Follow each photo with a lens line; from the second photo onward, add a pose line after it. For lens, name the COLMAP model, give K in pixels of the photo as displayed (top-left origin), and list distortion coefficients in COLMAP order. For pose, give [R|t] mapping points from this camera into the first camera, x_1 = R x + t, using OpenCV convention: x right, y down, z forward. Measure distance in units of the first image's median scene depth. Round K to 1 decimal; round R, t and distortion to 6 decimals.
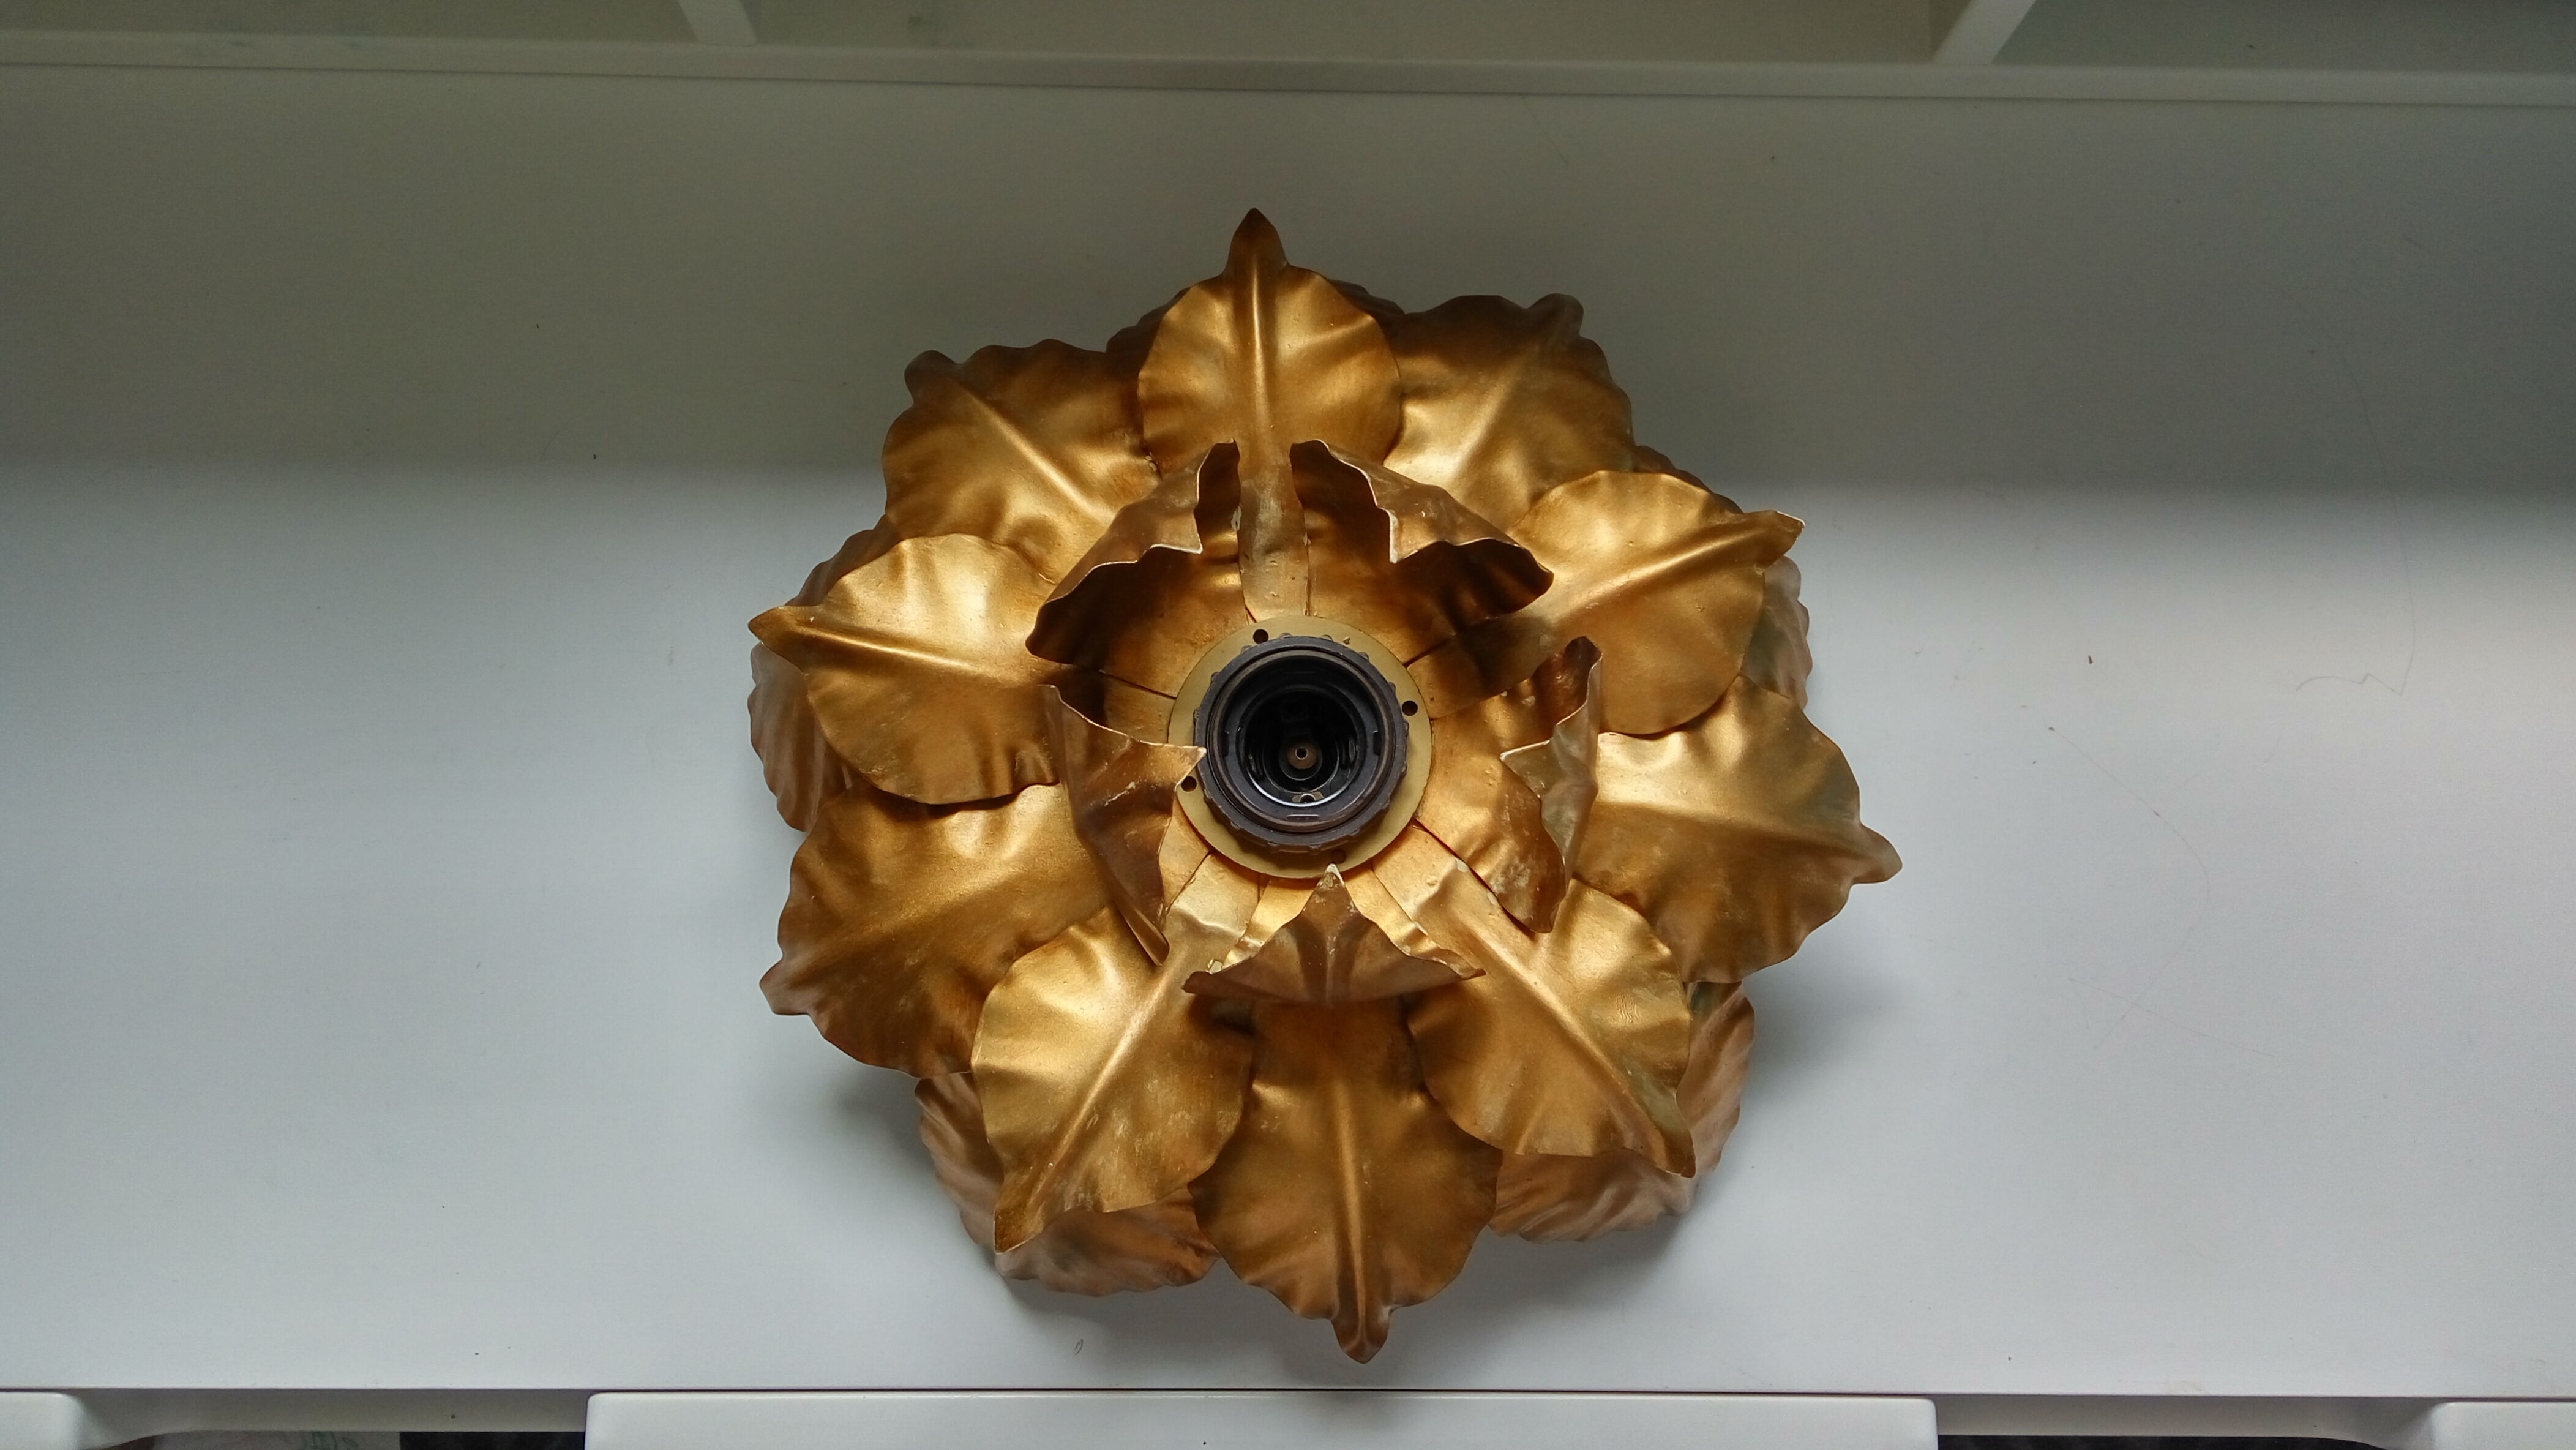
lens RADIAL K [[2055.4, 0, 1288.0], [0, 2055.4, 725.0], [0, 0, 1]] dist [0.122252, -0.160521]
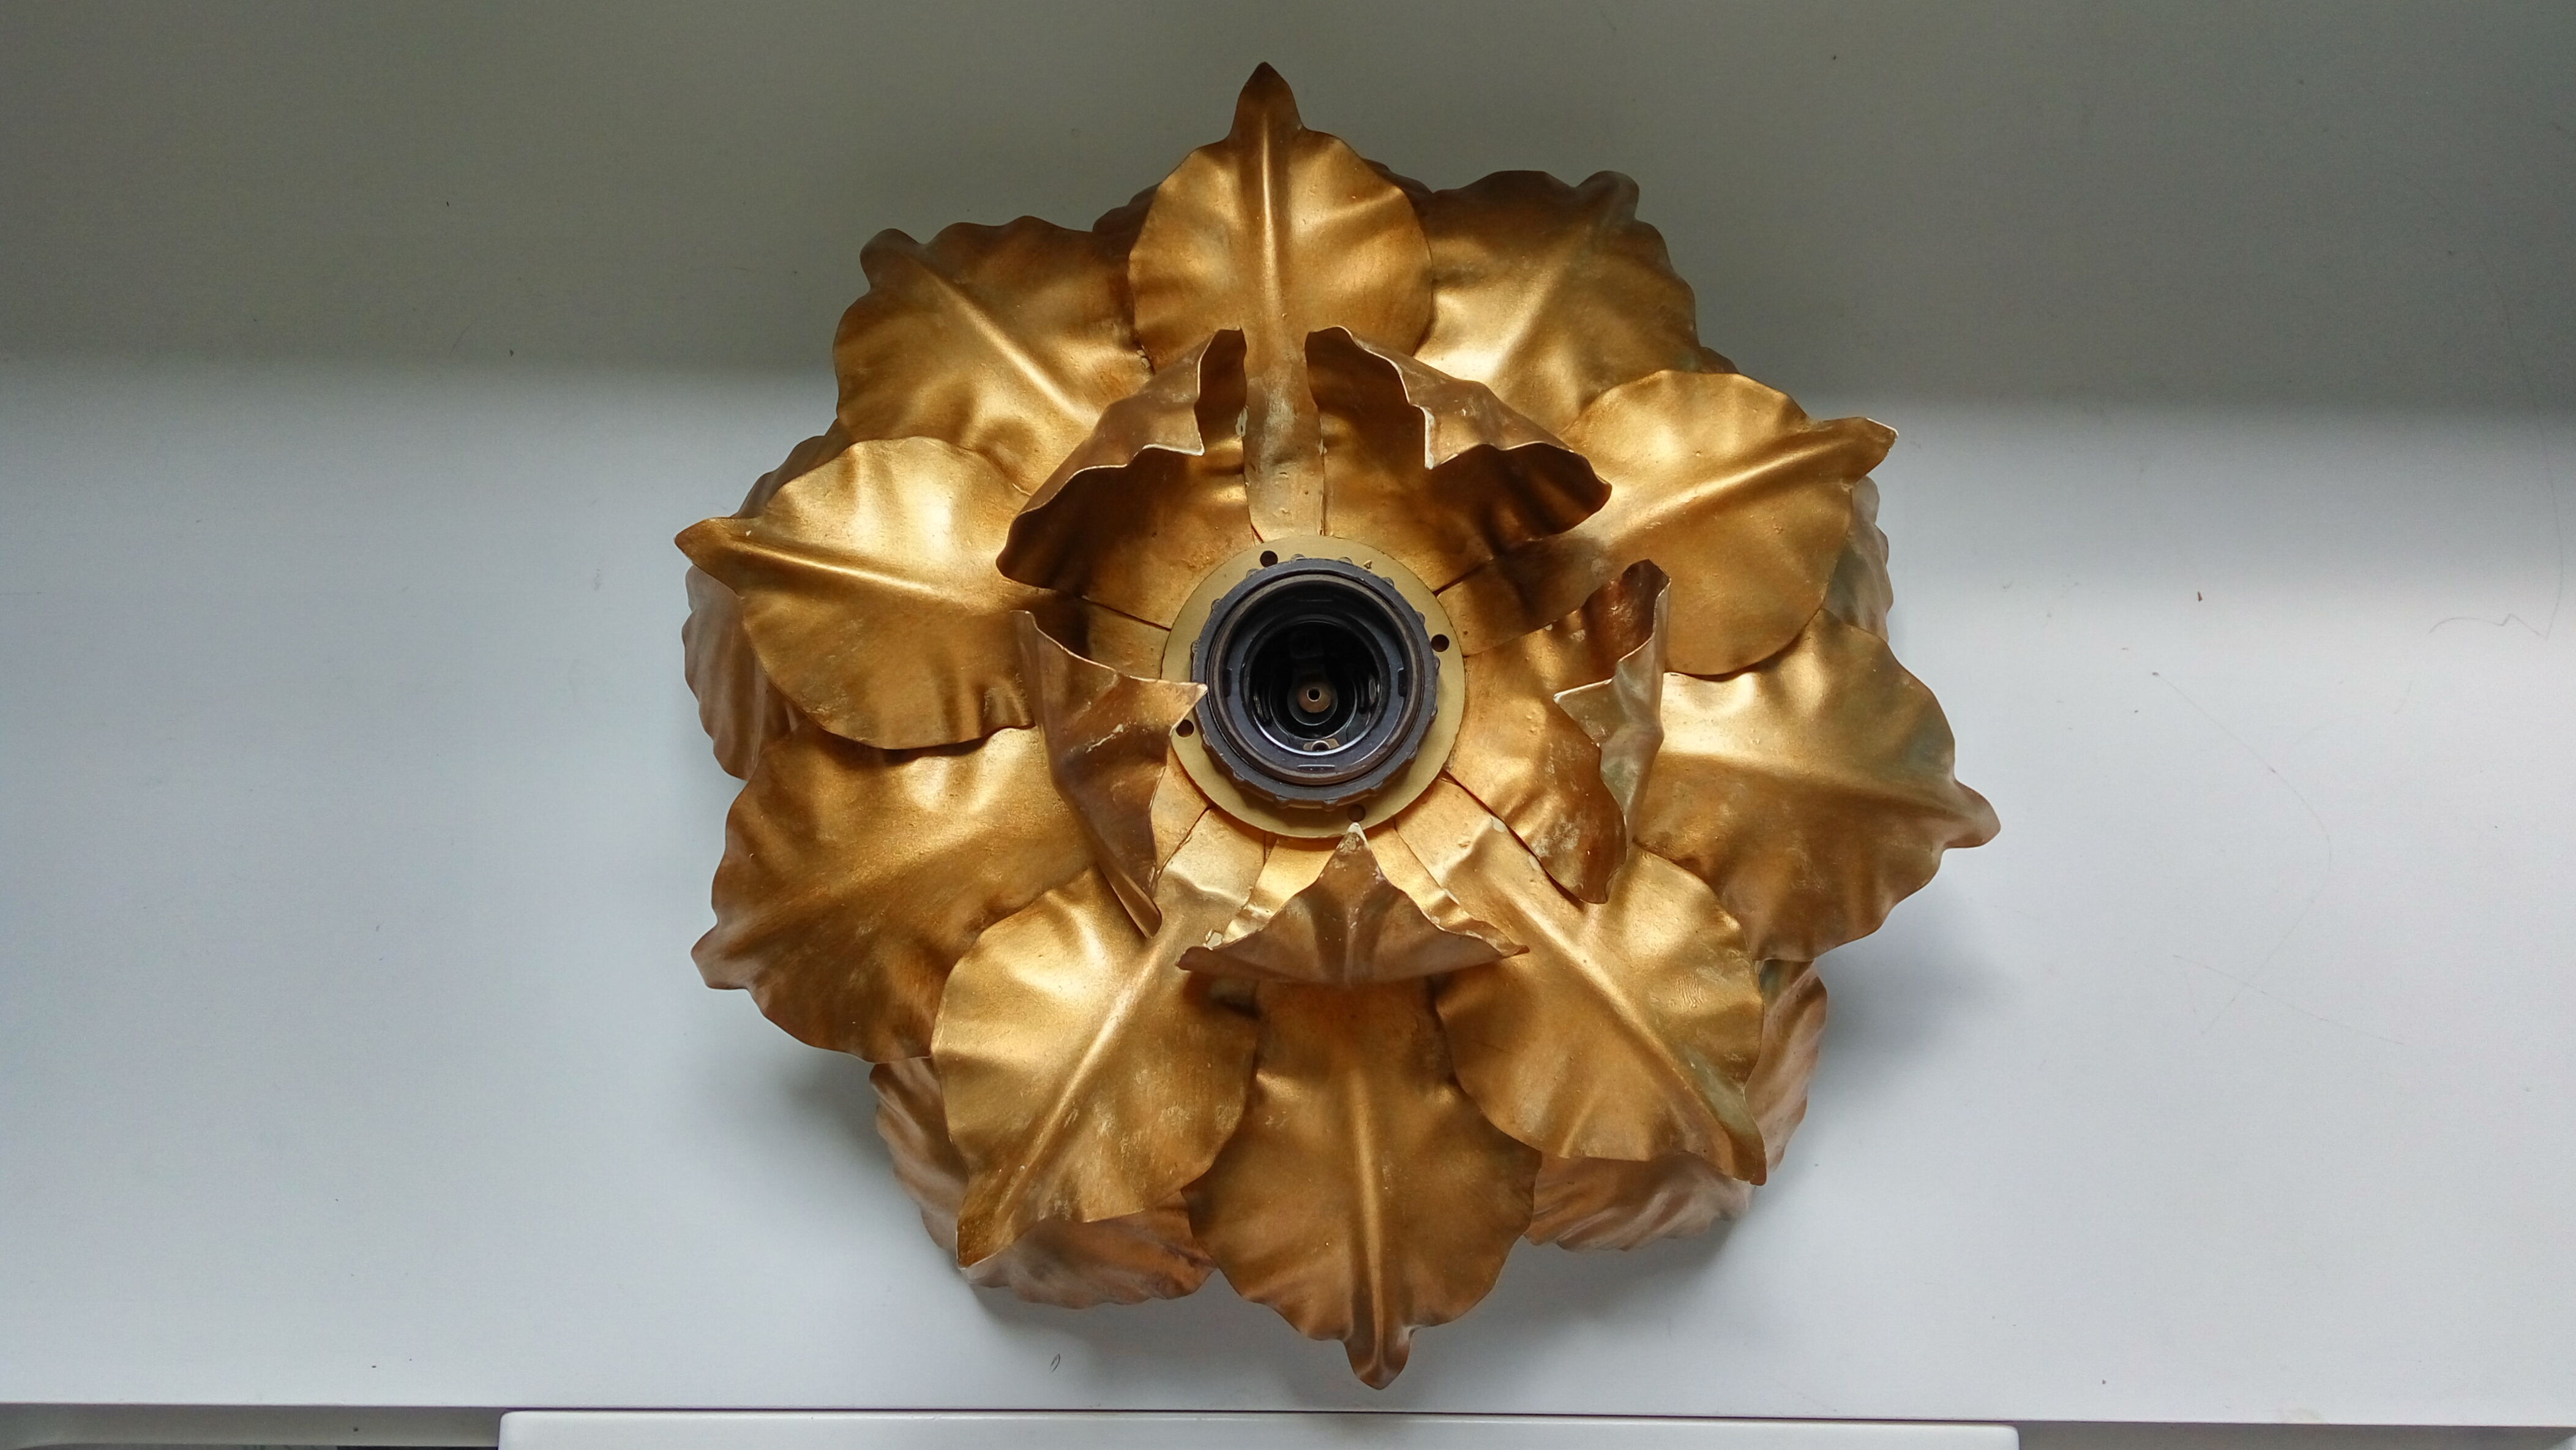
lens RADIAL K [[2055.4, 0, 1288.0], [0, 2055.4, 725.0], [0, 0, 1]] dist [0.122252, -0.160521]
pose [[0.999953, 0.007673, 0.005894, -0.009869], [-0.007810, 0.999693, 0.023513, 0.006471], [-0.005711, -0.023558, 0.999706, 0.132287]]
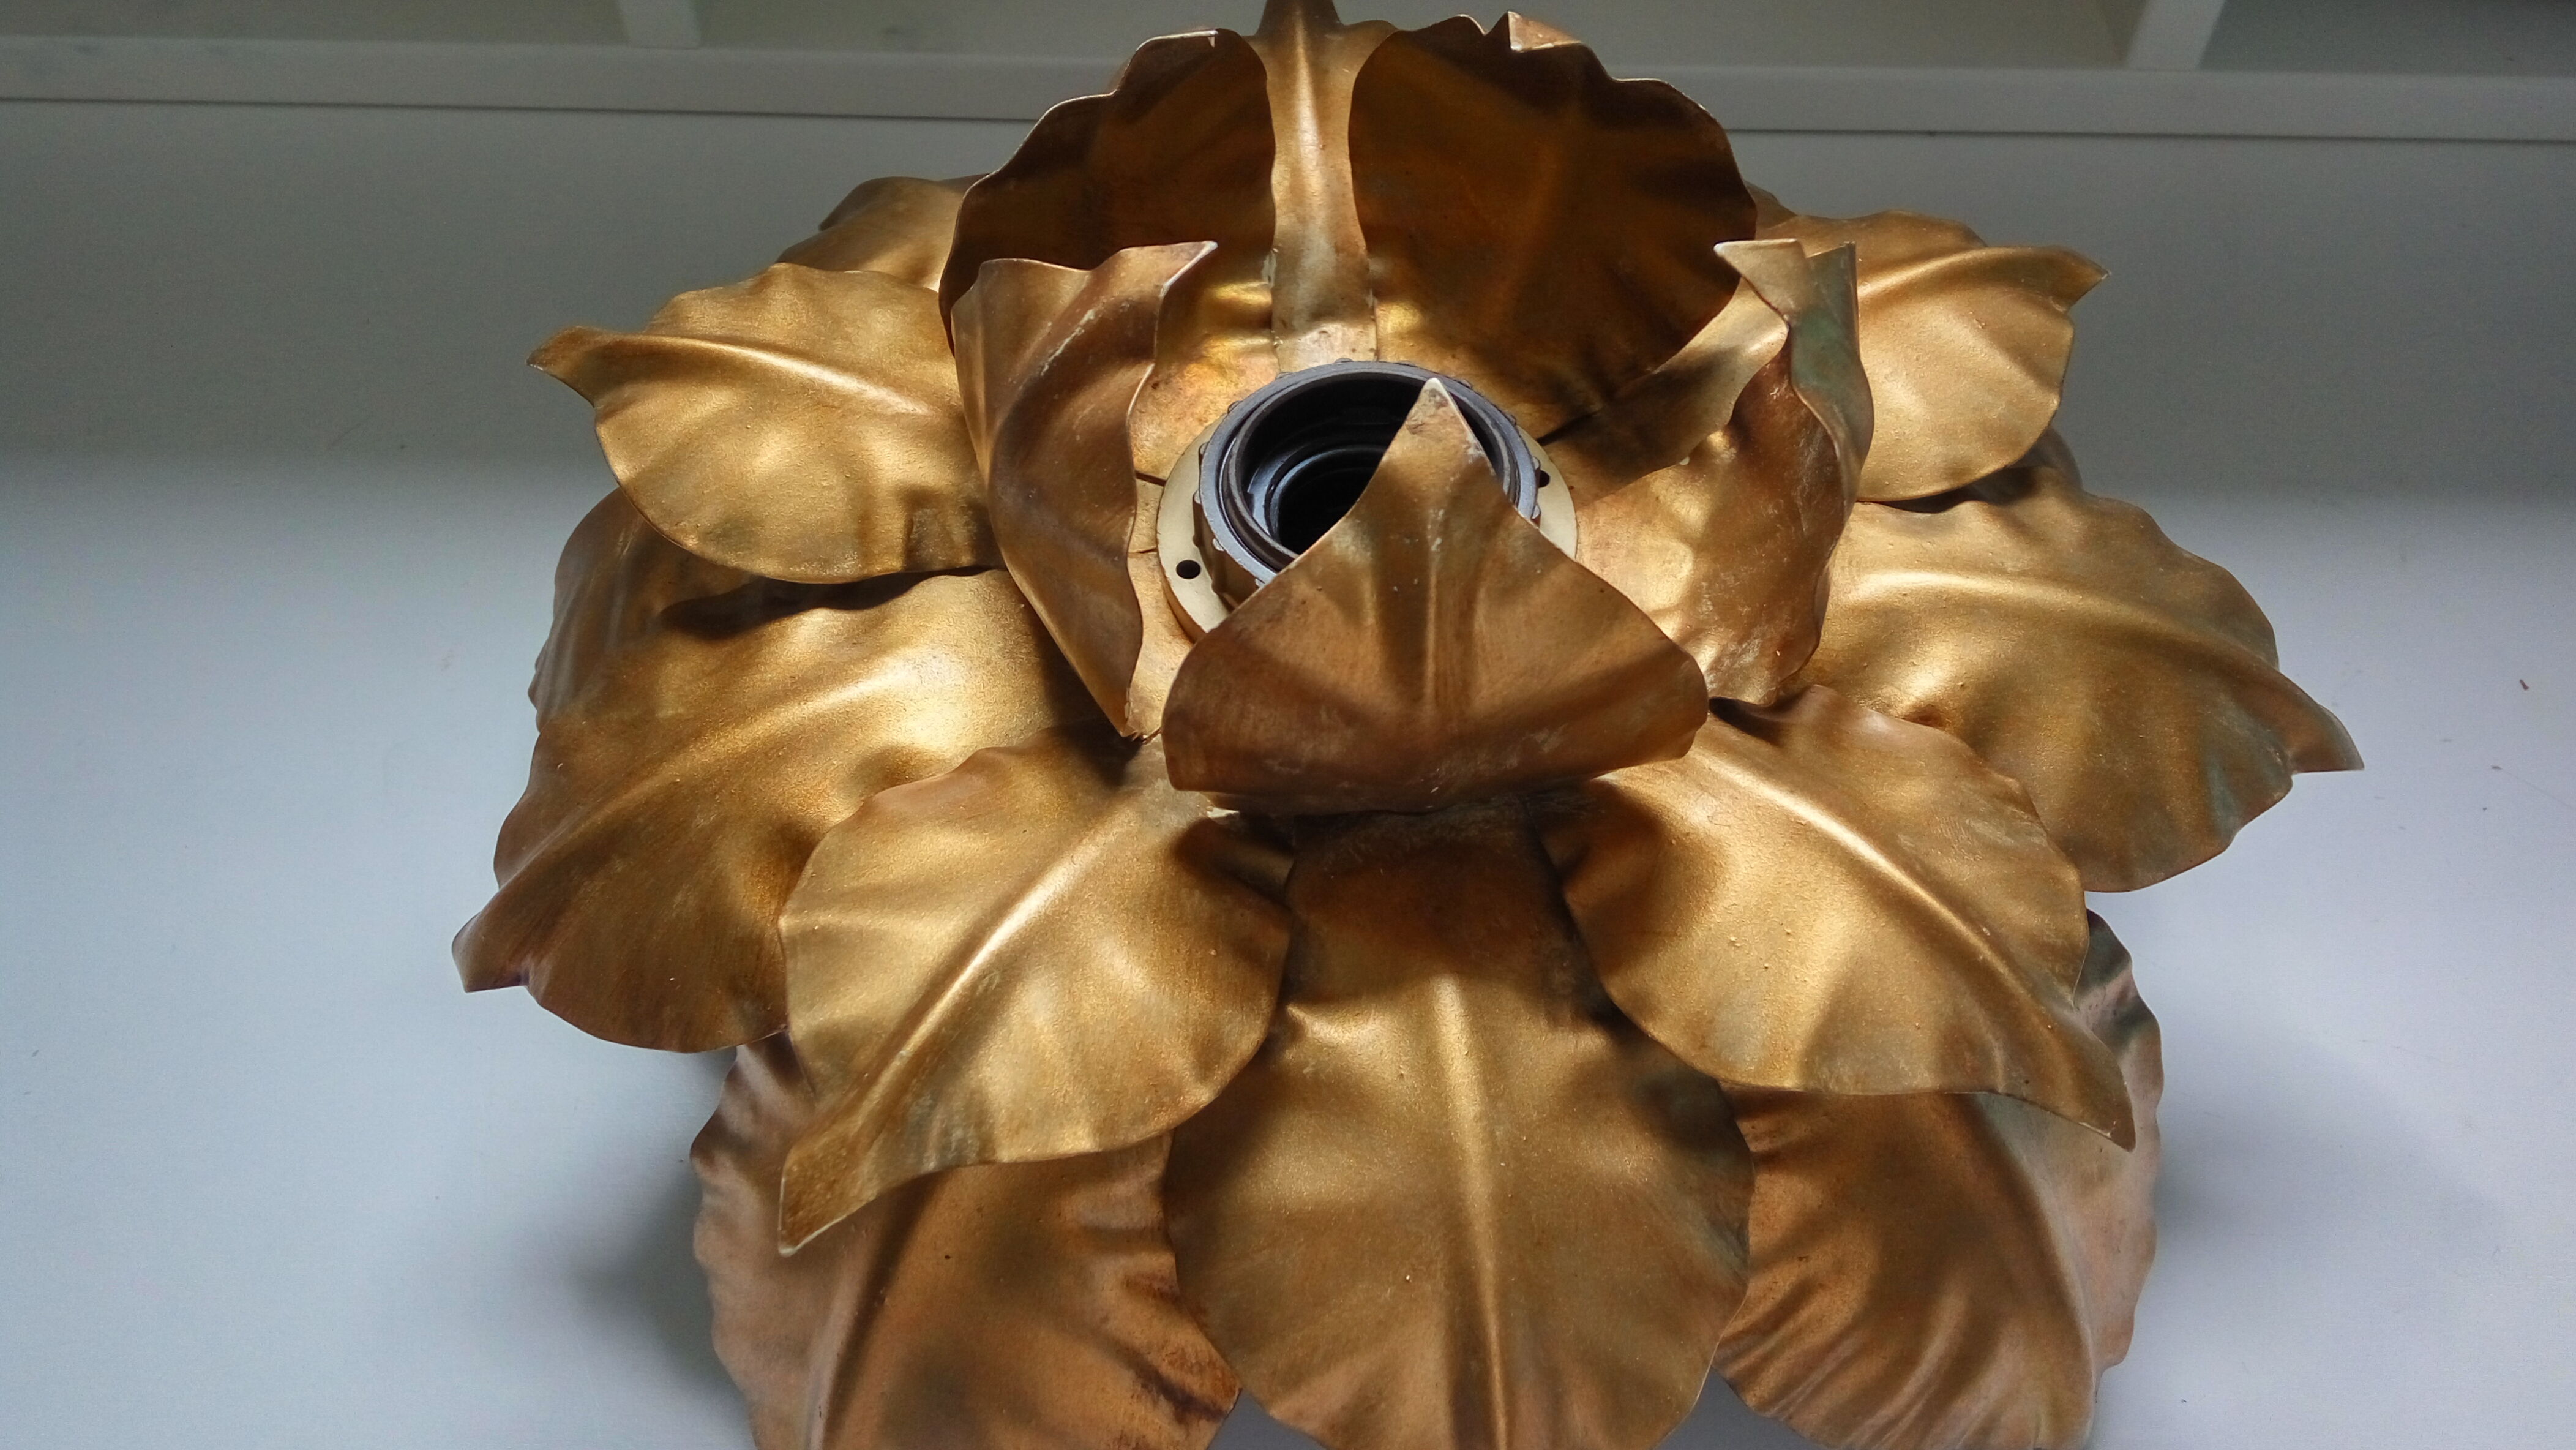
lens RADIAL K [[2055.4, 0, 1288.0], [0, 2055.4, 725.0], [0, 0, 1]] dist [0.122252, -0.160521]
pose [[0.999884, -0.000460, -0.015194, -0.008687], [-0.006713, 0.883446, -0.468484, 0.360055], [0.013638, 0.468532, 0.883341, 0.468921]]
